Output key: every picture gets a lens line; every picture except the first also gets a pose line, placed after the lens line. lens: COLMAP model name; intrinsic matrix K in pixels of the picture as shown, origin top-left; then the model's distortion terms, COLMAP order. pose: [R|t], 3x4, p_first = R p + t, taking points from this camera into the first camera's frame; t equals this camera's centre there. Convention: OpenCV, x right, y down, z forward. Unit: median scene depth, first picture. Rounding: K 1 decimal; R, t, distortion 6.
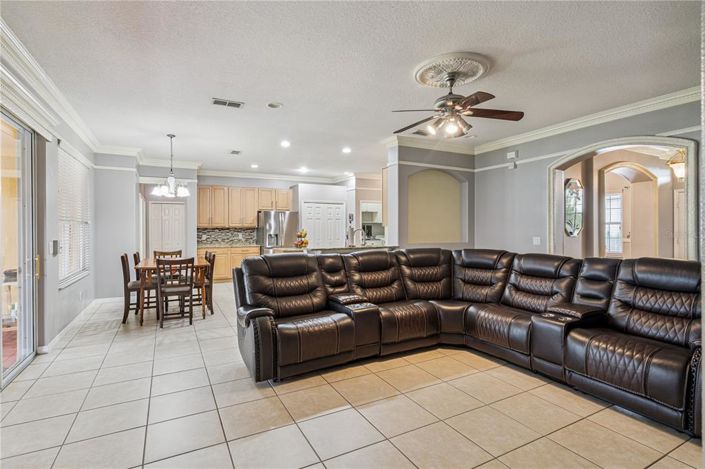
lens RADIAL K [[343.3, 0, 350.7], [0, 343.3, 230.4], [0, 0, 1]] dist [0.000244, -0.000011]
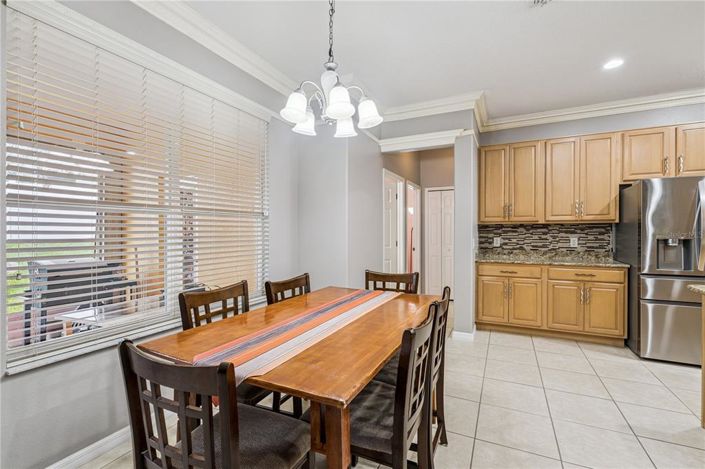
lens RADIAL K [[323.1, 0, 351.9], [0, 323.1, 233.2], [0, 0, 1]] dist [-0.001828, -0.000291]
pose [[0.593426, 0.008543, -0.804843, -0.148222], [-0.003403, 0.999961, 0.008105, 0.002563], [0.804881, -0.002070, 0.593432, 0.502721]]
